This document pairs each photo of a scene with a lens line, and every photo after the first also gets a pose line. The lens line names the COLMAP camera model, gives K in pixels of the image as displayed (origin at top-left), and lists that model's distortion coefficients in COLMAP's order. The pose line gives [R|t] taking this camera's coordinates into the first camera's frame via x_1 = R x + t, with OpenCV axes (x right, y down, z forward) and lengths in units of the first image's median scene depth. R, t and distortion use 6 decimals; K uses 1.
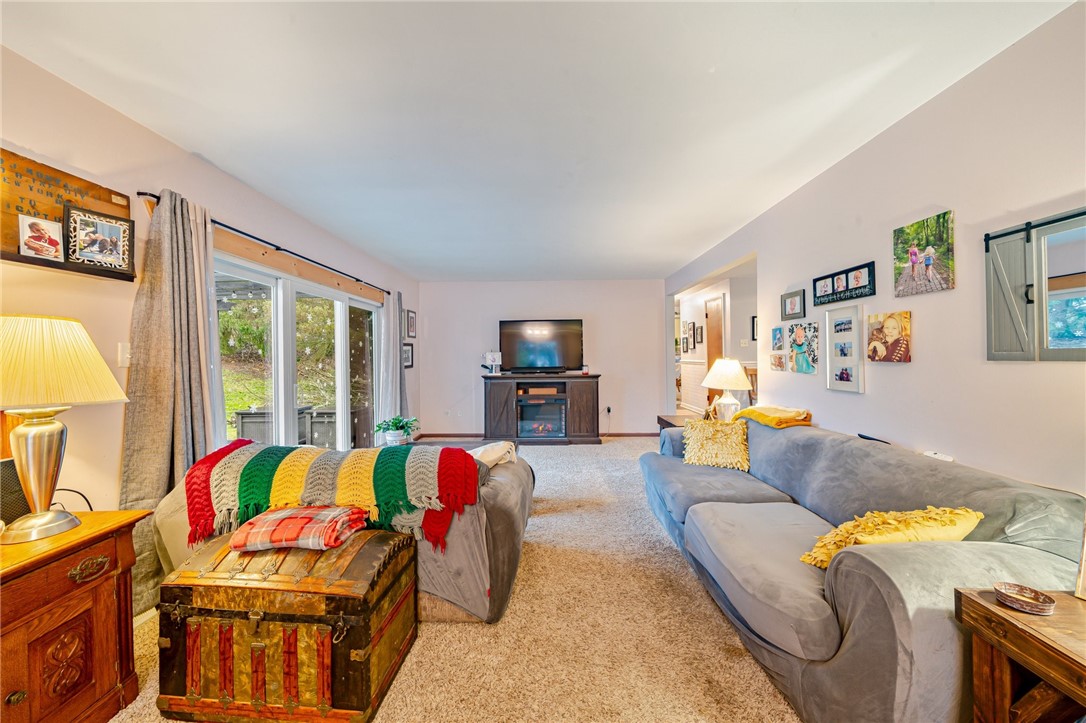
lens RADIAL K [[376.3, 0, 529.5], [0, 376.3, 353.3], [0, 0, 1]] dist [-0.004110, 0.000236]
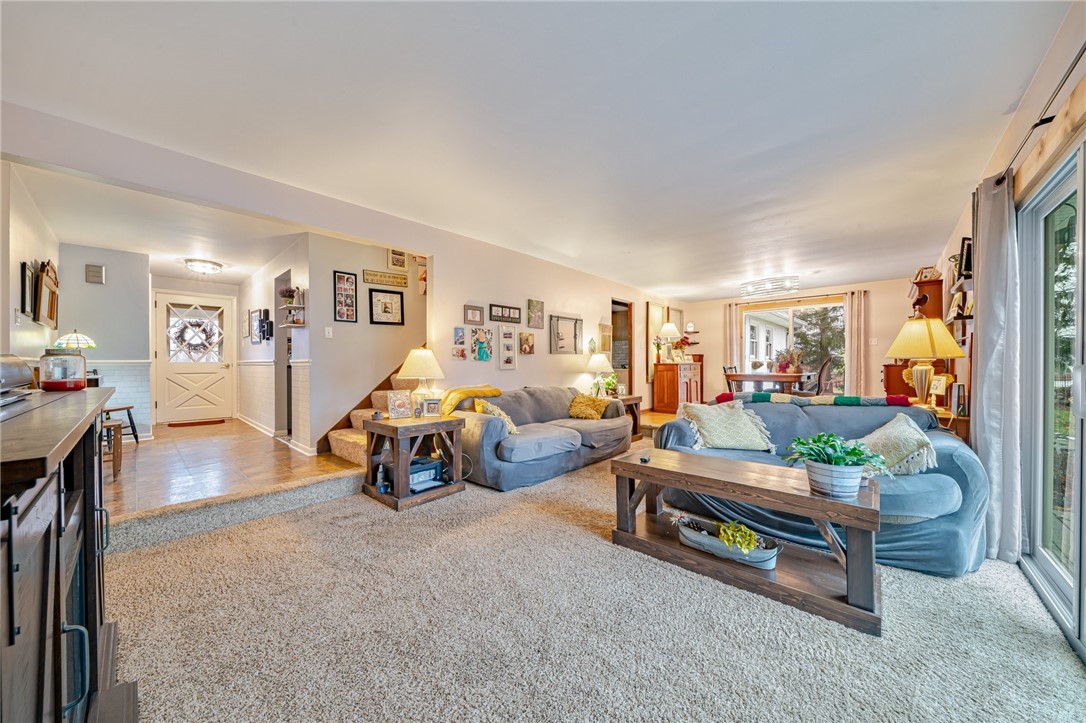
lens RADIAL K [[376.3, 0, 548.2], [0, 376.3, 365.2], [0, 0, 1]] dist [-0.004110, 0.000236]
pose [[-0.775827, 0.010784, 0.630854, -0.548634], [0.005392, 0.999931, -0.010462, 0.103905], [-0.630923, -0.004715, -0.775831, 2.380750]]
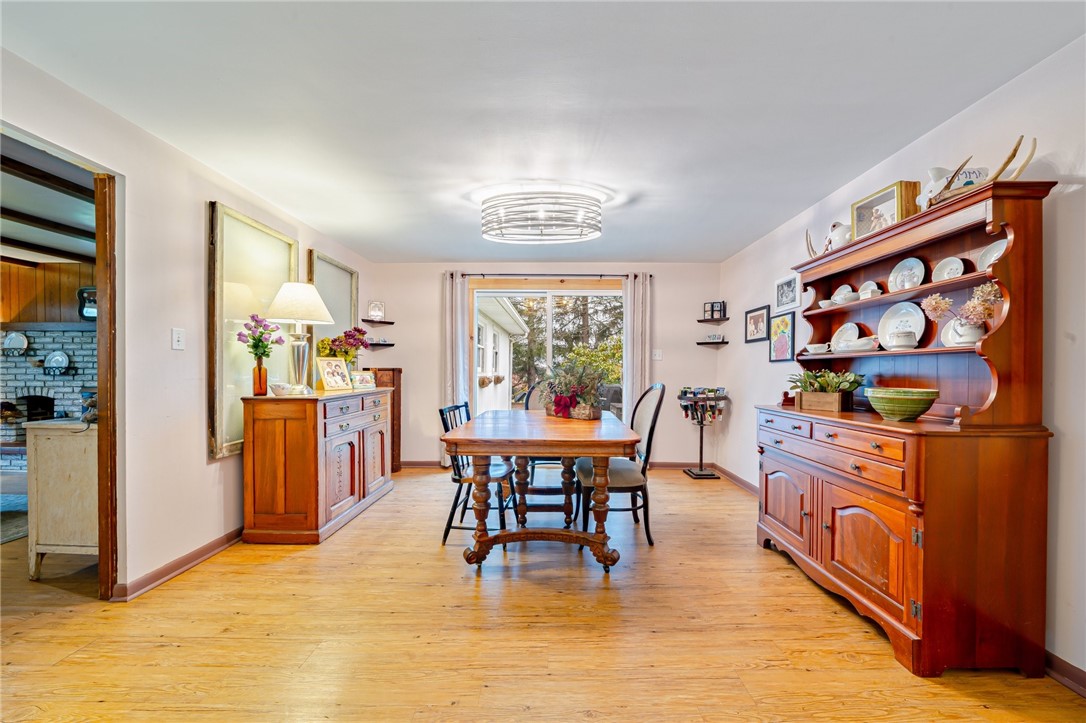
lens RADIAL K [[376.3, 0, 544.2], [0, 376.3, 371.5], [0, 0, 1]] dist [-0.004110, 0.000236]
pose [[-0.999642, 0.004674, -0.026347, -0.071174], [0.004757, 0.999984, -0.003094, -0.003513], [0.026332, -0.003218, -0.999648, 0.497541]]
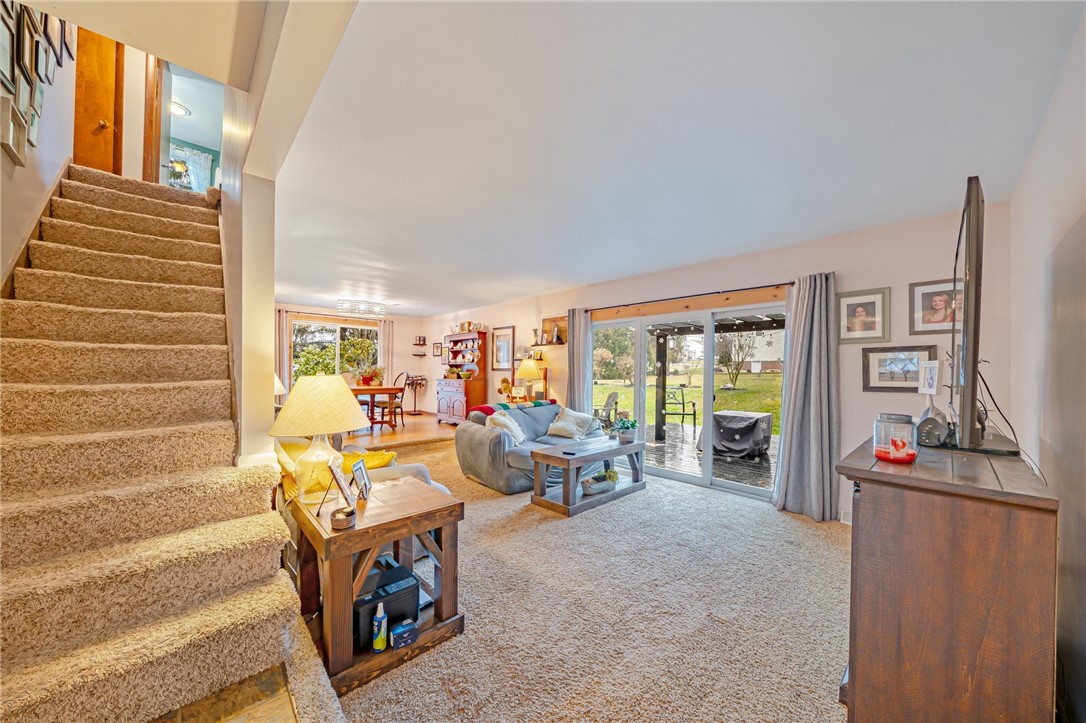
lens RADIAL K [[376.3, 0, 539.6], [0, 376.3, 370.3], [0, 0, 1]] dist [-0.004110, 0.000236]
pose [[-0.702390, 0.000083, -0.711792, 1.003298], [0.000423, 1.000000, -0.000301, 0.019254], [0.711792, -0.000512, -0.702390, 2.394699]]
